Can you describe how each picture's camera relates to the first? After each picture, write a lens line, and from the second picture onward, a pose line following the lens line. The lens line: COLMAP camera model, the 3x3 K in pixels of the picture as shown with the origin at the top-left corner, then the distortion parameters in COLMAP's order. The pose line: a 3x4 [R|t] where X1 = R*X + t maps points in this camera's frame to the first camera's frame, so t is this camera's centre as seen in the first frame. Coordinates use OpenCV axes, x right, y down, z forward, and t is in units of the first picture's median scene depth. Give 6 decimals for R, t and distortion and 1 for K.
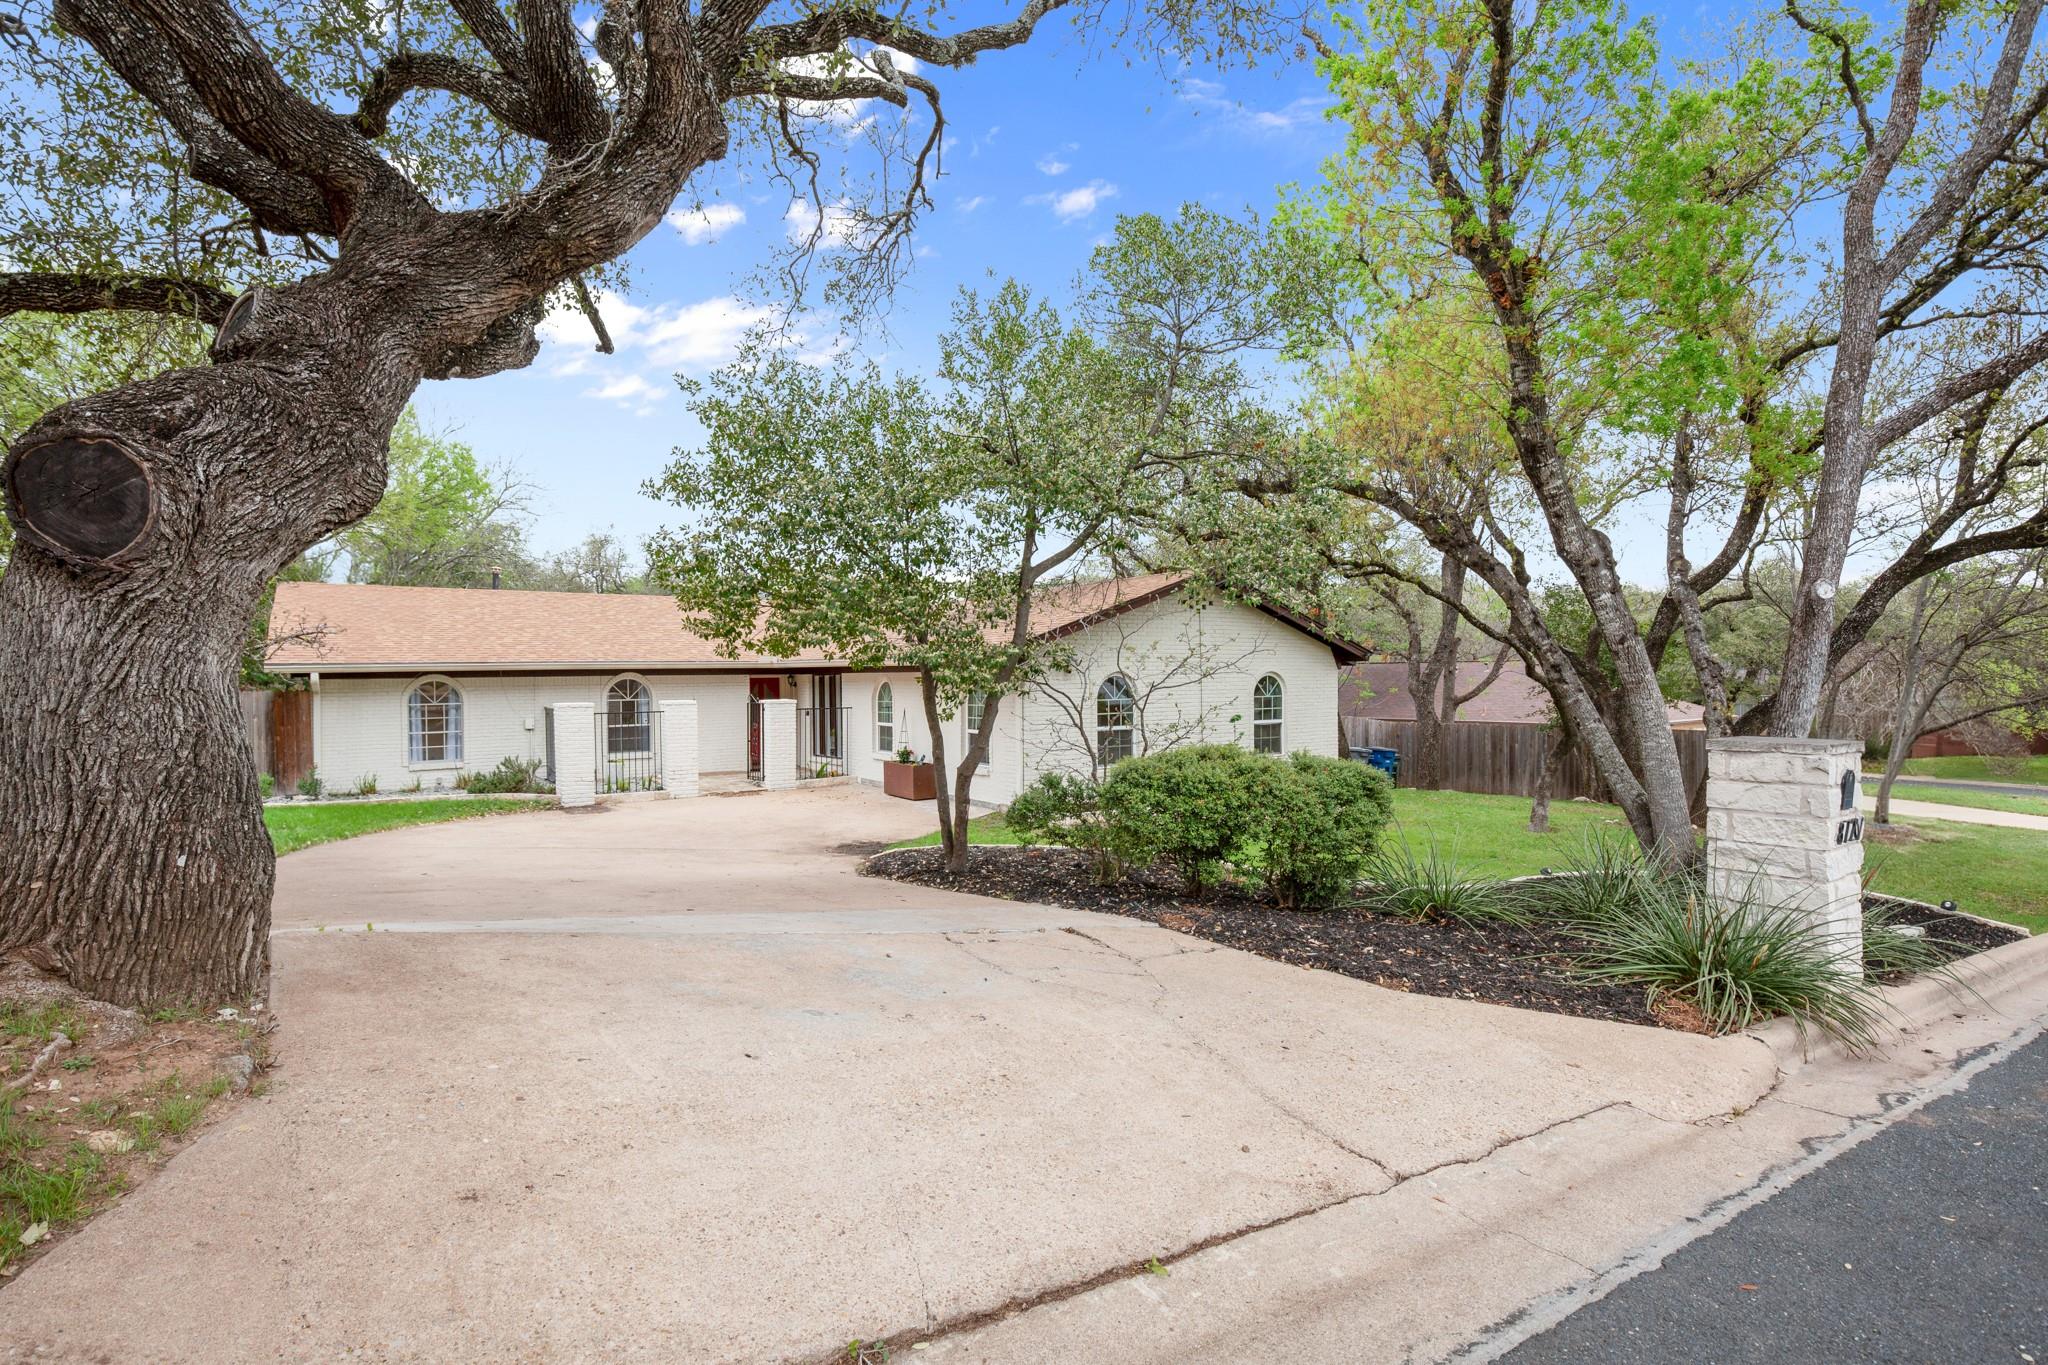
lens RADIAL K [[1092.1, 0, 1026.2], [0, 1092.1, 678.5], [0, 0, 1]] dist [-0.004648, -0.000001]
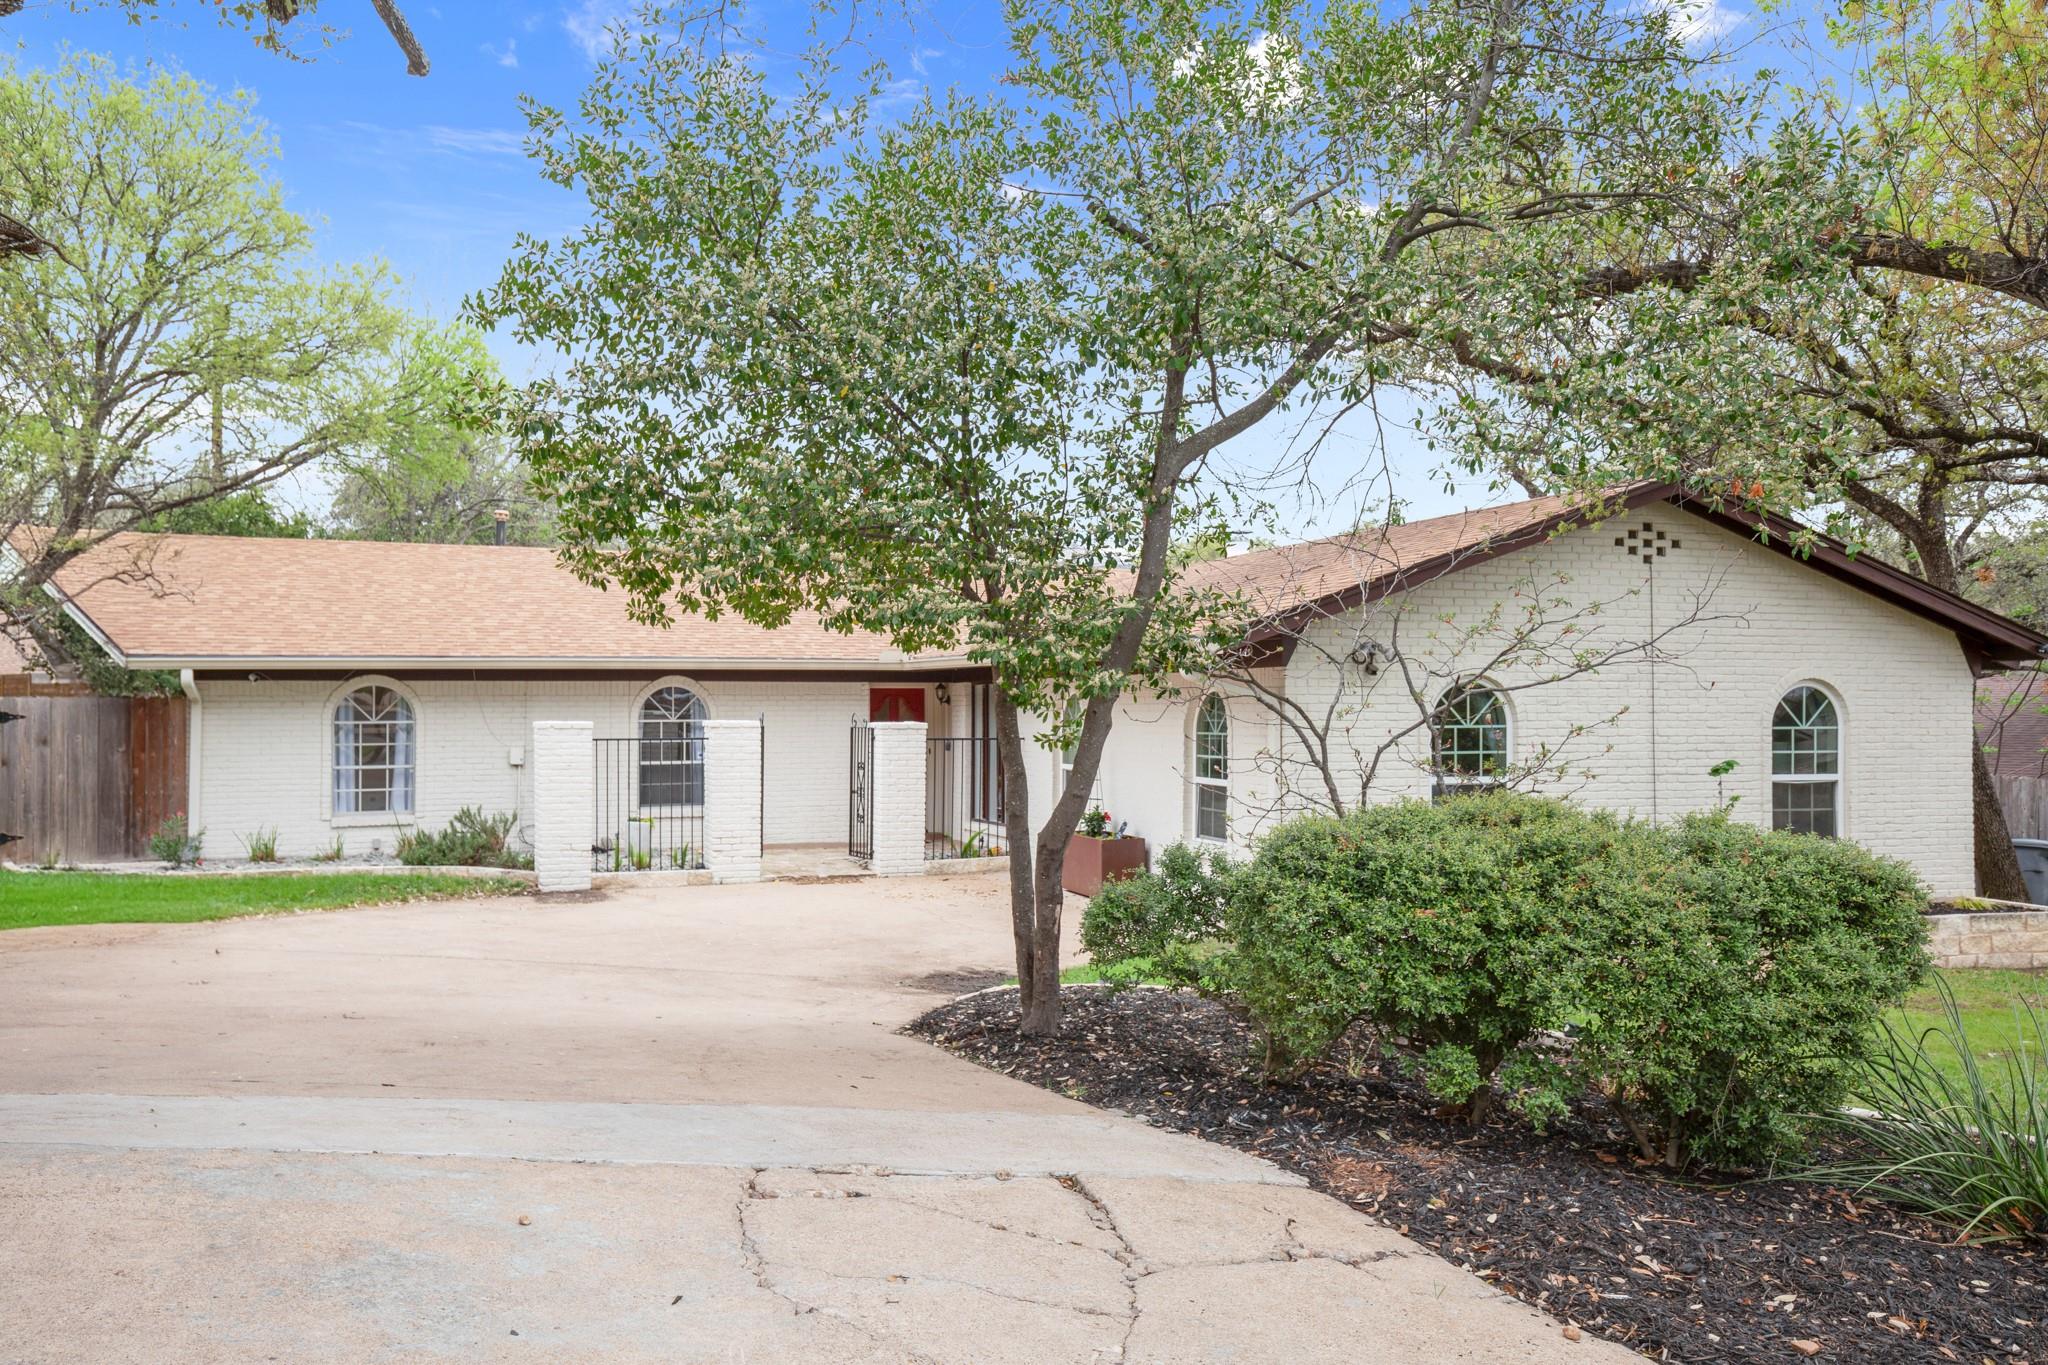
lens RADIAL K [[1733.4, 0, 1022.2], [0, 1733.4, 684.3], [0, 0, 1]] dist [0.084403, 0.009452]
pose [[0.965484, 0.006575, -0.260379, 0.090019], [-0.011382, 0.999791, -0.016956, 0.015380], [0.260213, 0.019334, 0.965358, 0.123632]]
